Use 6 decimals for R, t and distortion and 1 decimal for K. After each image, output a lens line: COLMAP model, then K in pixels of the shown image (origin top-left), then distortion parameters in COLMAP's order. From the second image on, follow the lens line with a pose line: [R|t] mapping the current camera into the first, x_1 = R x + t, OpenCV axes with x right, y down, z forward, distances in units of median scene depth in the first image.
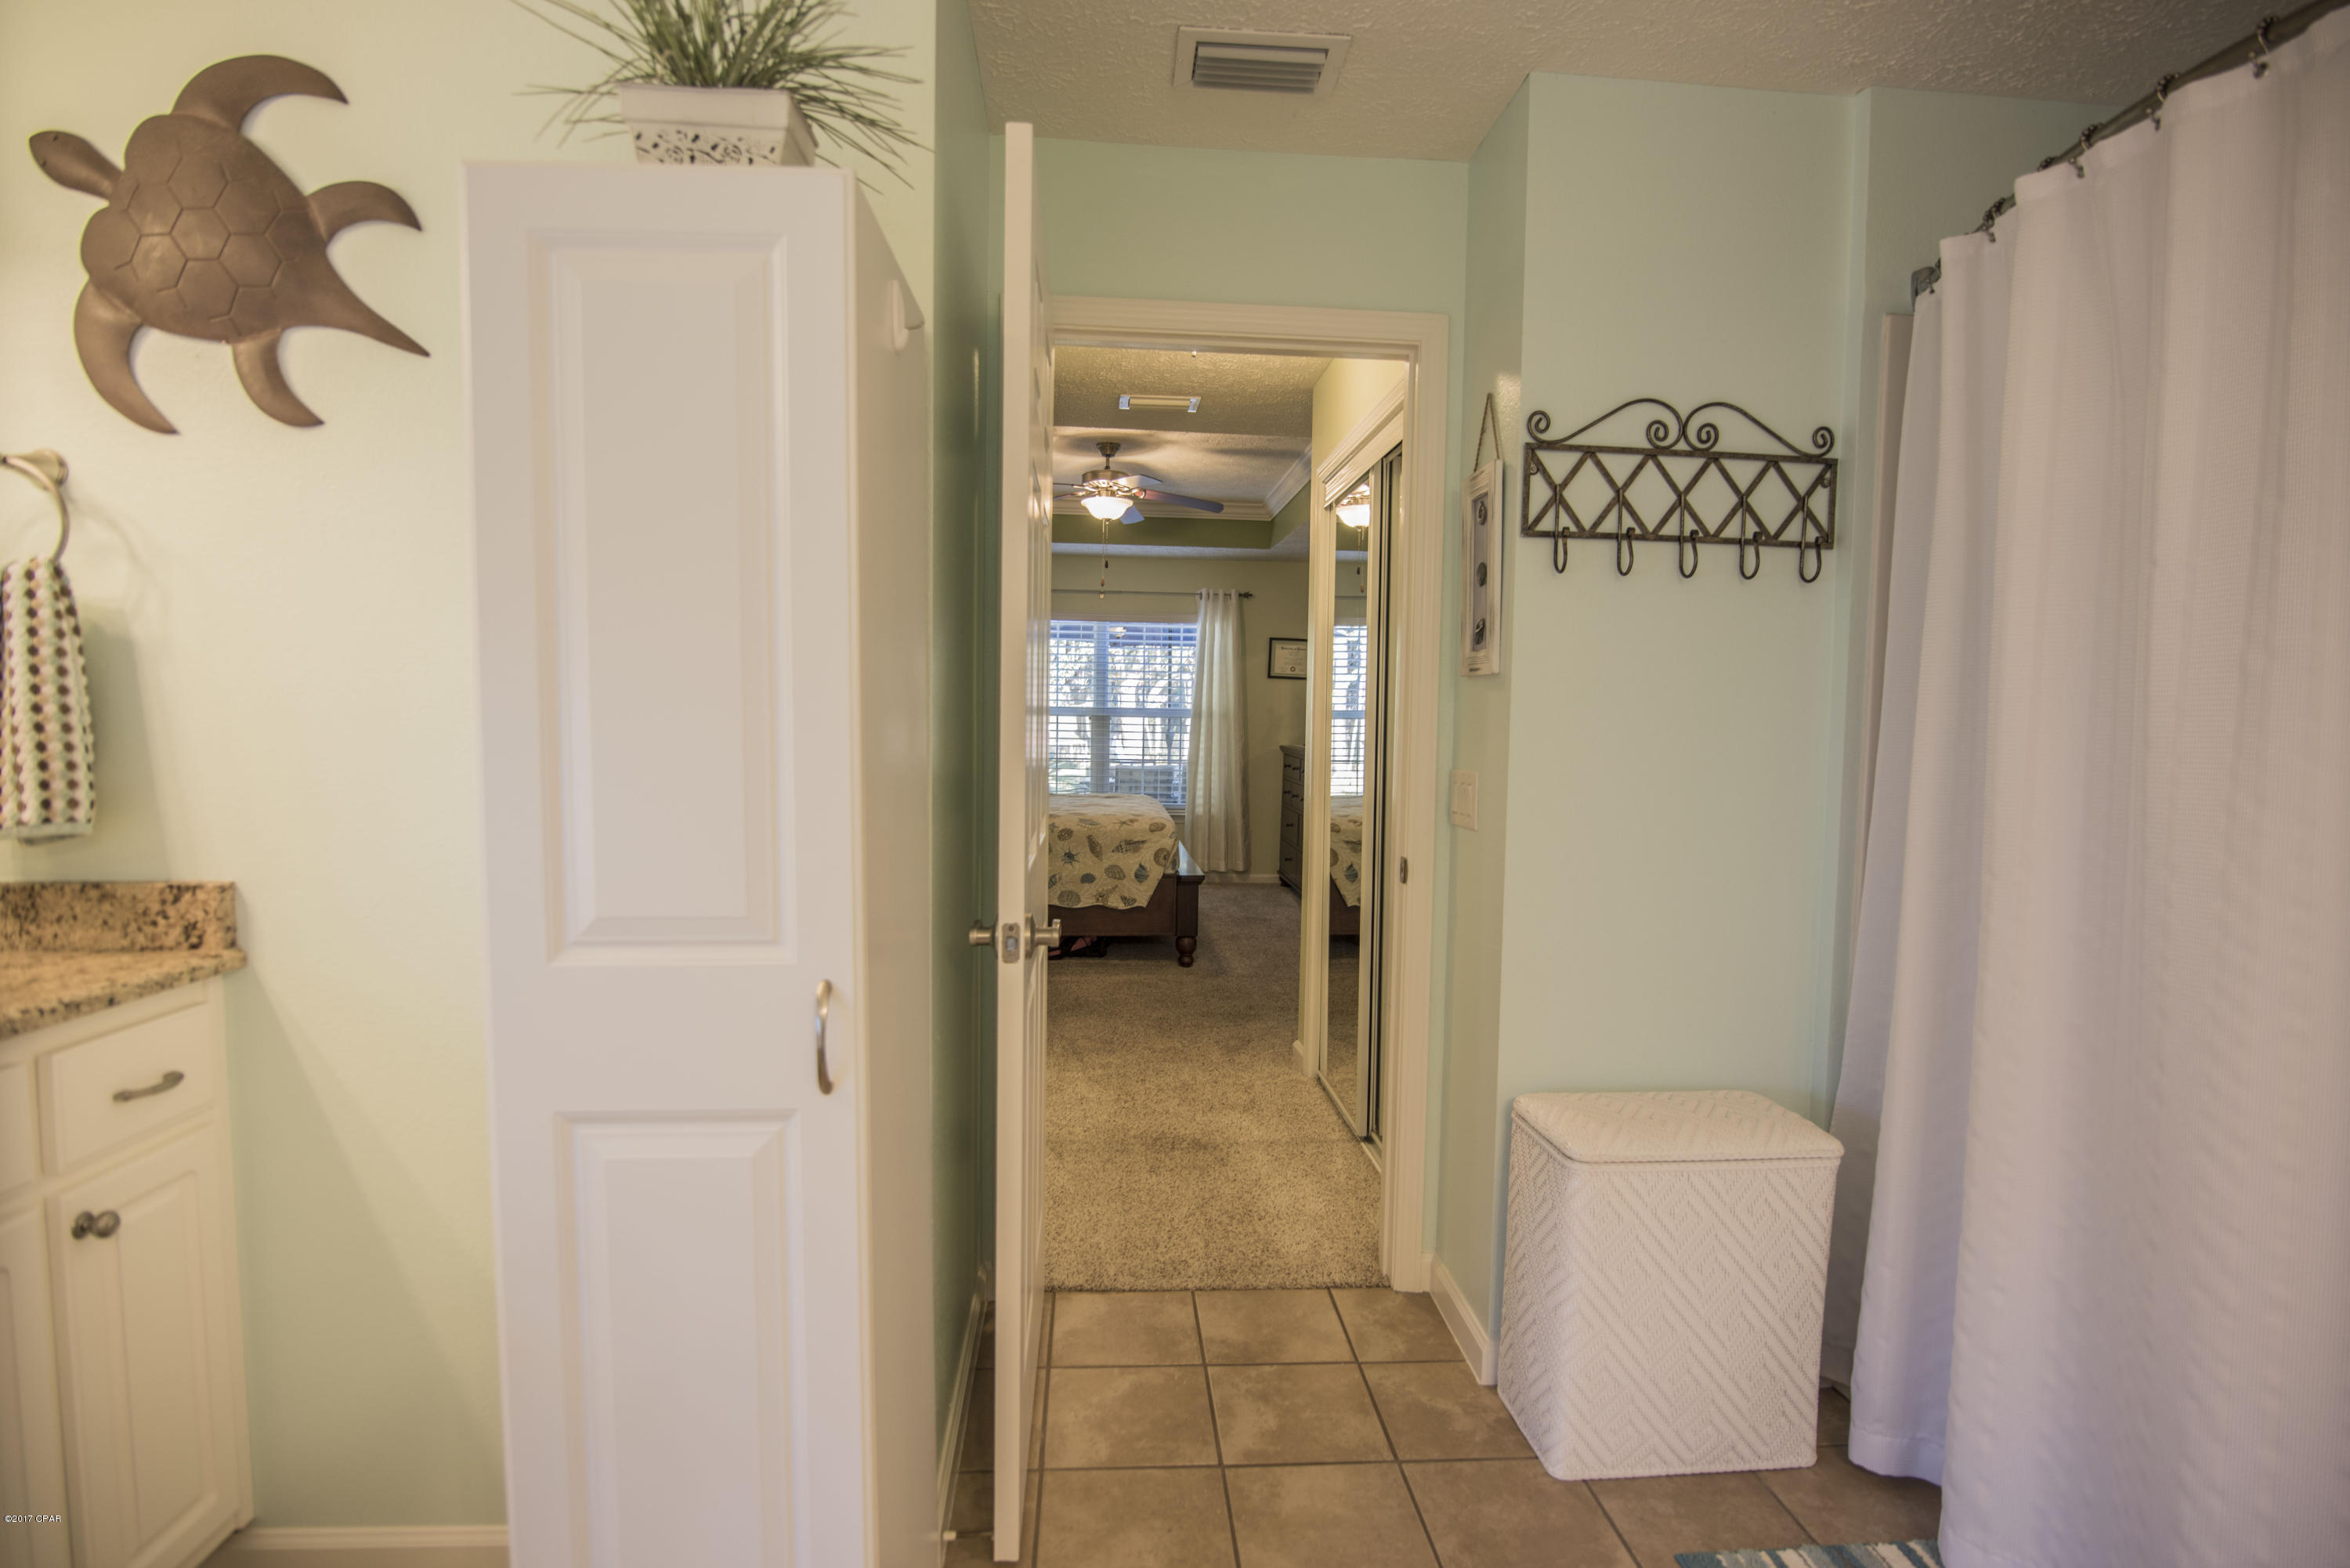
lens RADIAL K [[1153.5, 0, 1180.9], [0, 1153.5, 784.9], [0, 0, 1]] dist [-0.020418, -0.000449]
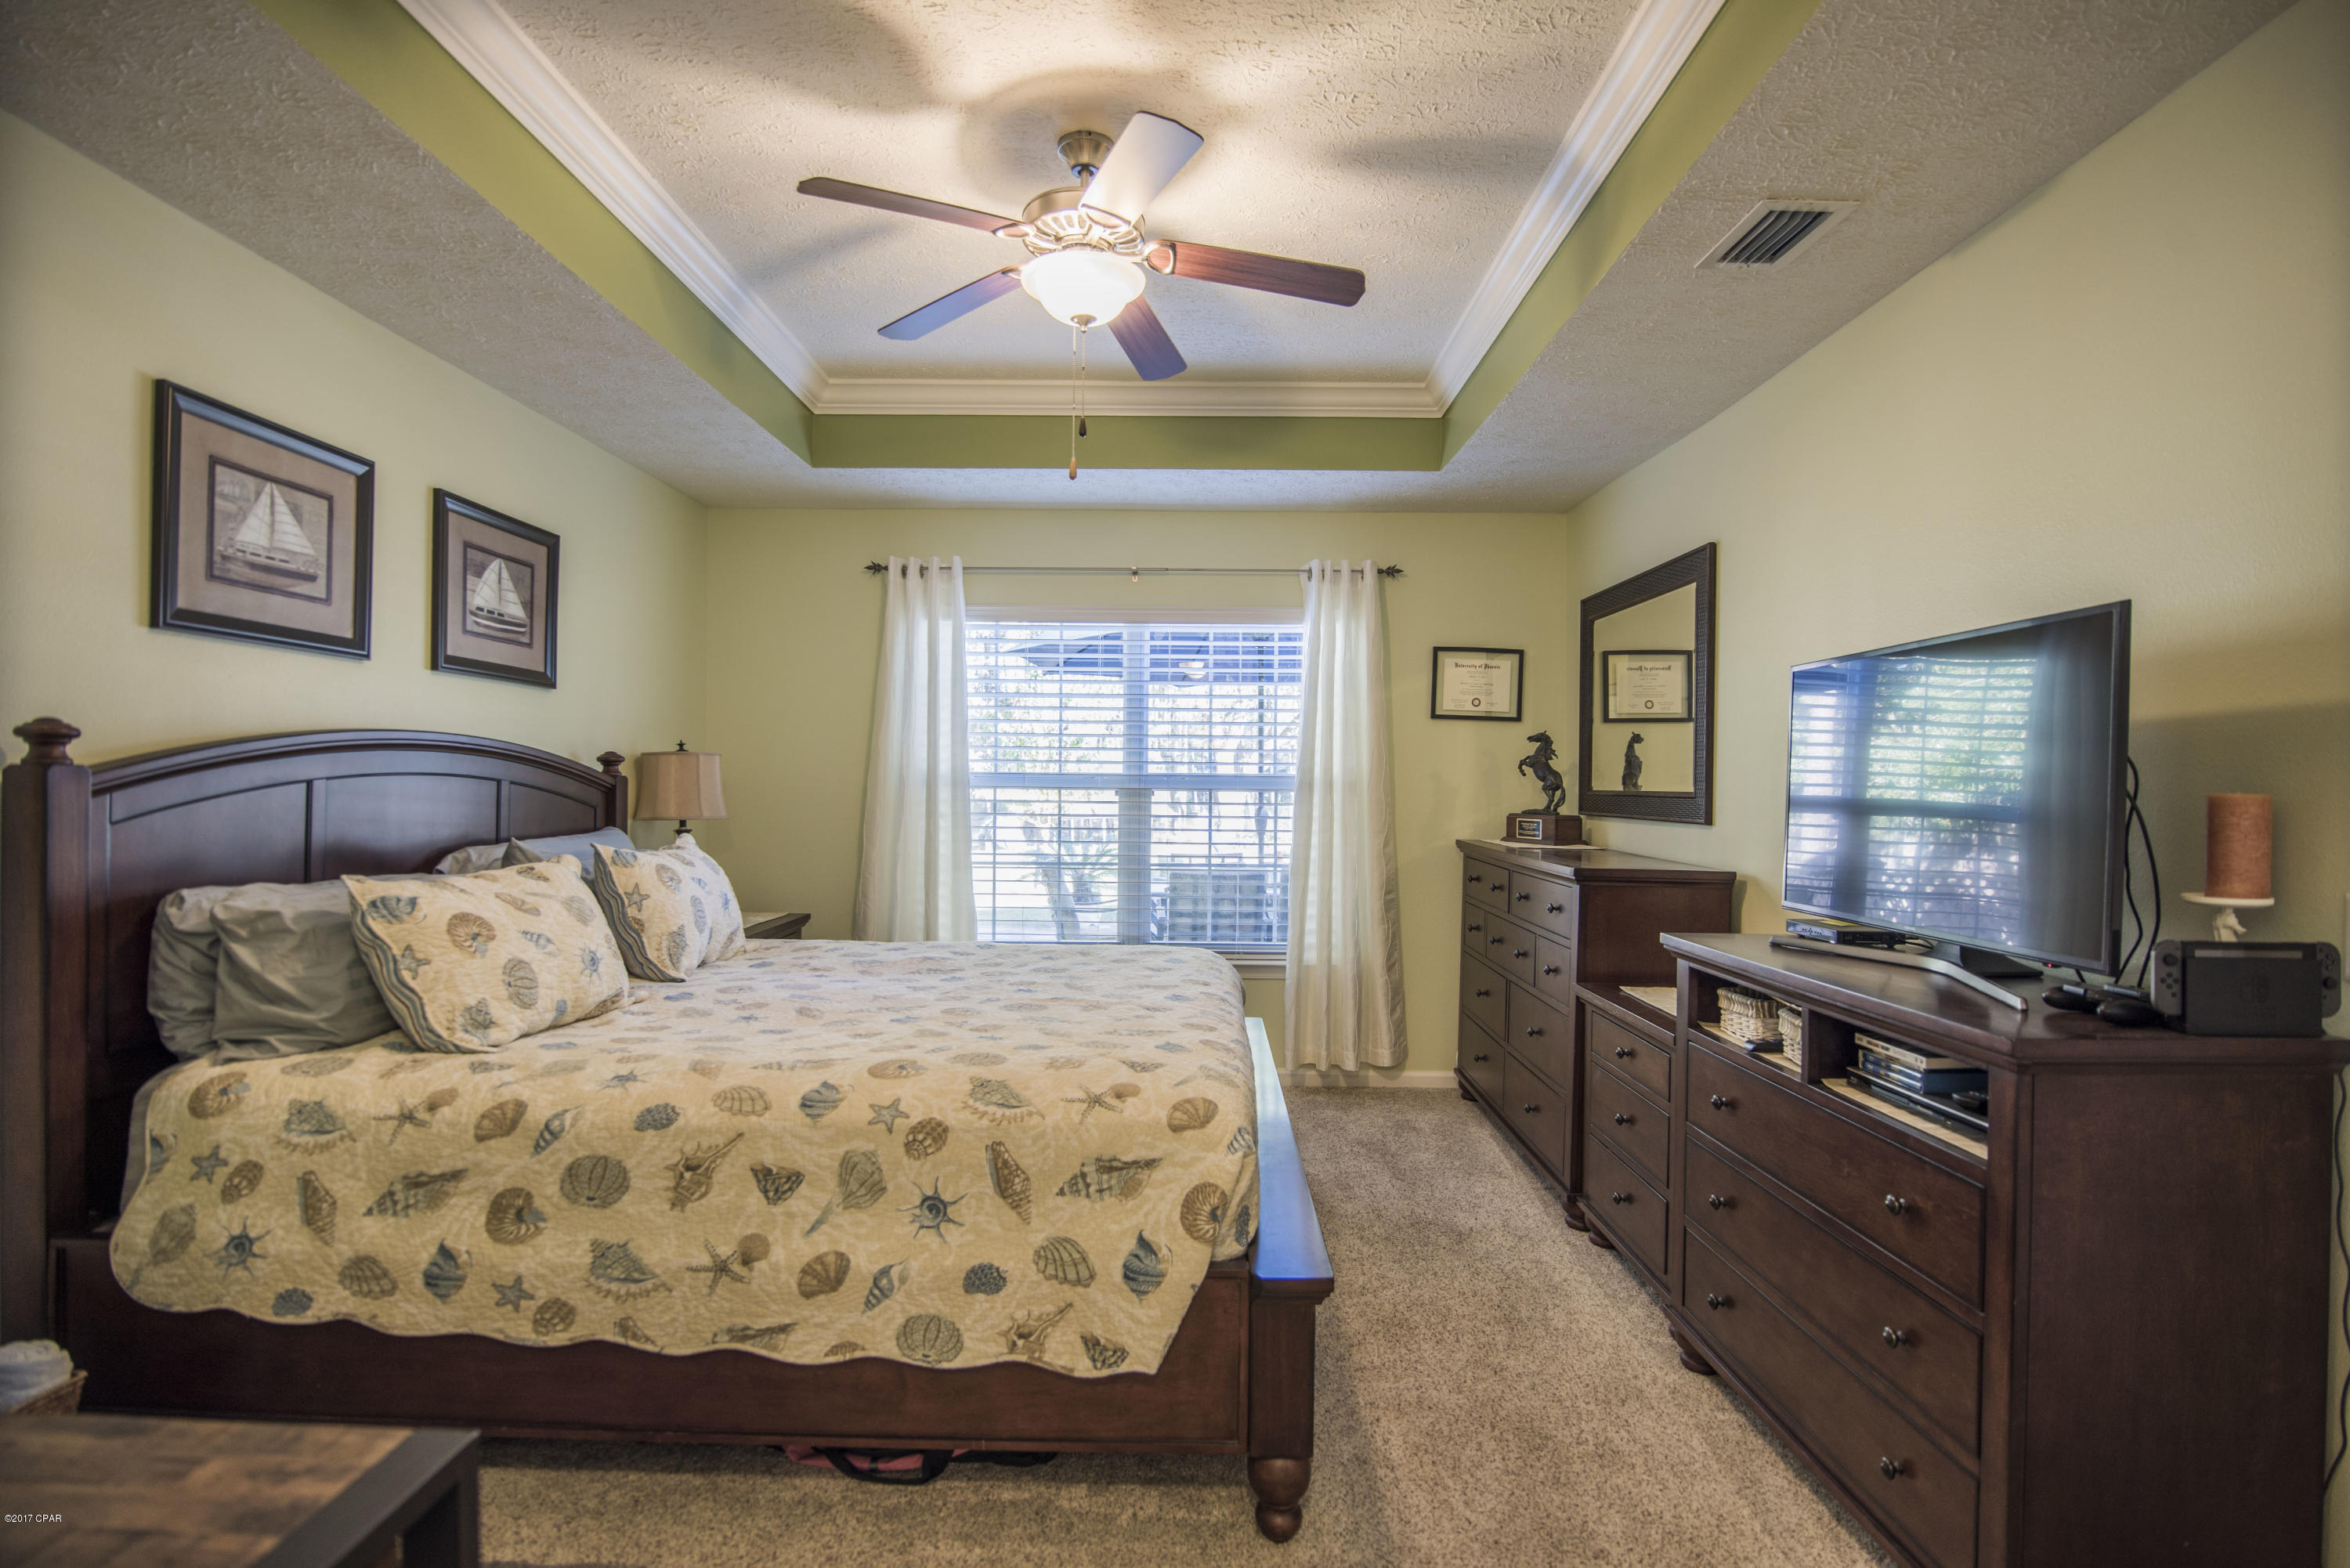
lens RADIAL K [[1153.5, 0, 1180.9], [0, 1153.5, 784.9], [0, 0, 1]] dist [-0.020418, -0.000449]
pose [[0.995625, -0.008968, -0.093002, 0.006017], [0.003641, 0.998351, -0.057288, -0.028989], [0.093363, 0.056699, 0.994016, 0.439041]]
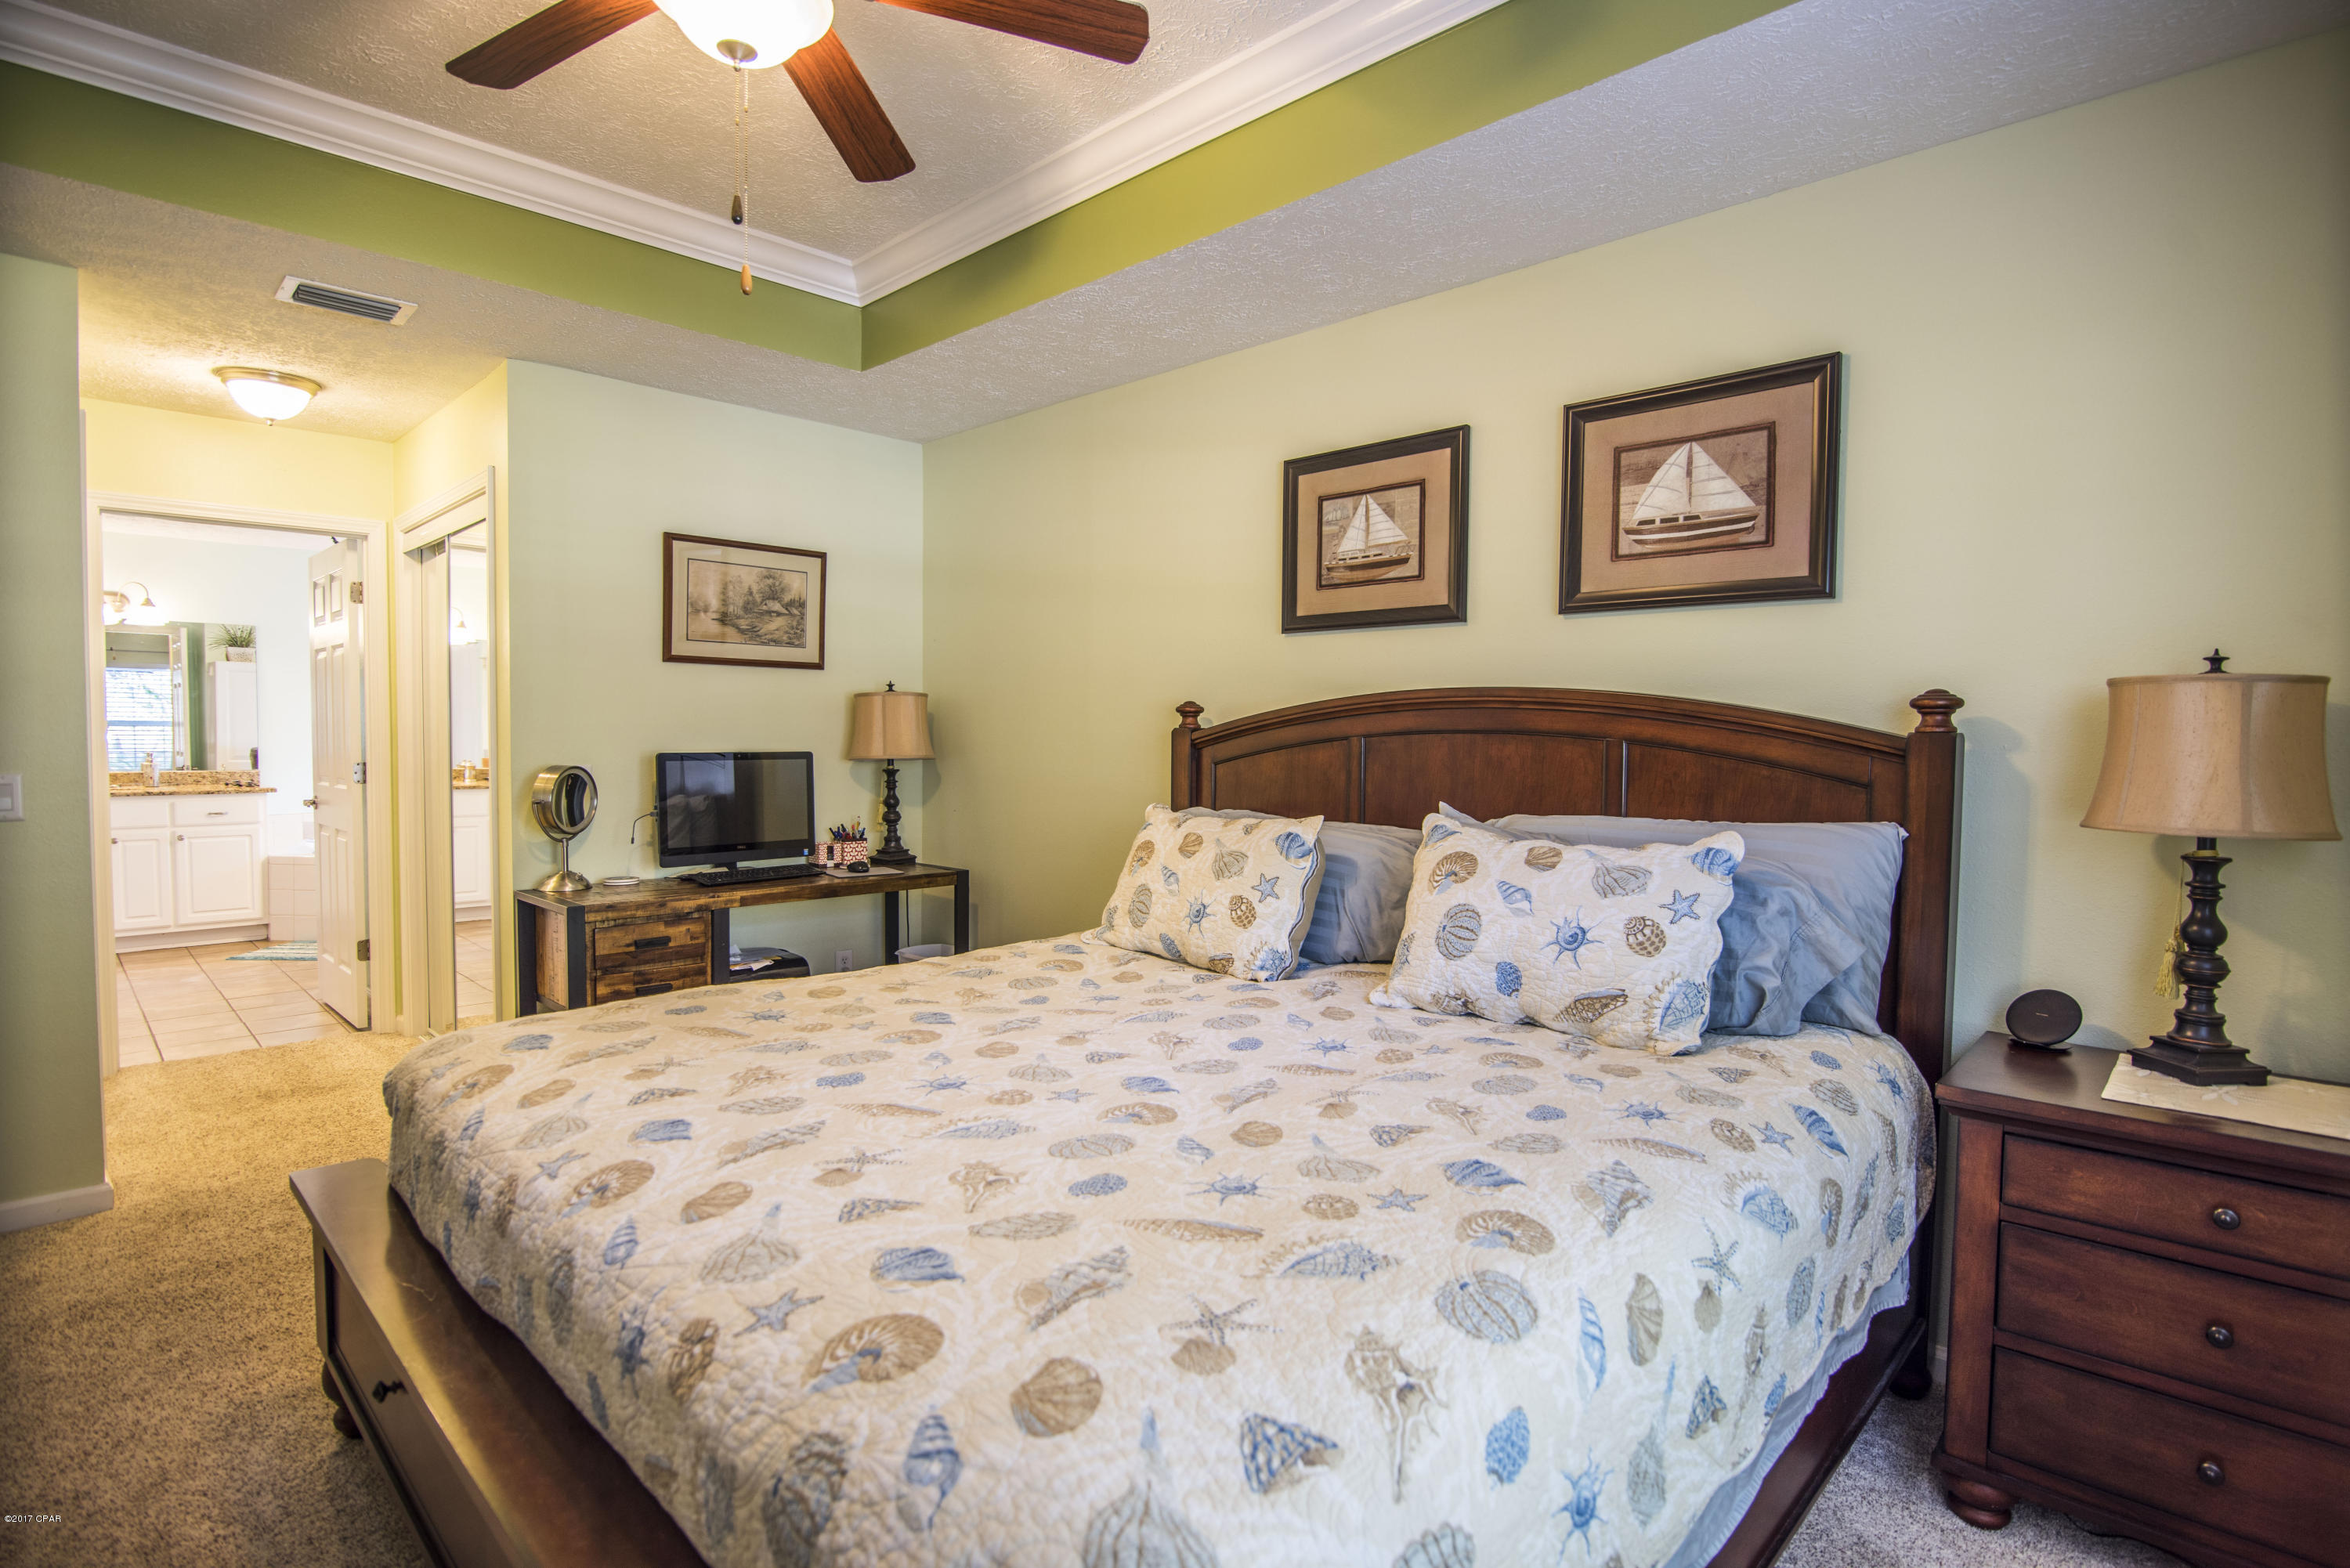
lens RADIAL K [[1153.5, 0, 1180.9], [0, 1153.5, 784.9], [0, 0, 1]] dist [-0.020418, -0.000449]
pose [[-0.752139, 0.004125, -0.658991, 0.030077], [-0.058845, 0.995565, 0.073394, -0.057001], [0.656372, 0.093981, -0.748561, 0.955761]]
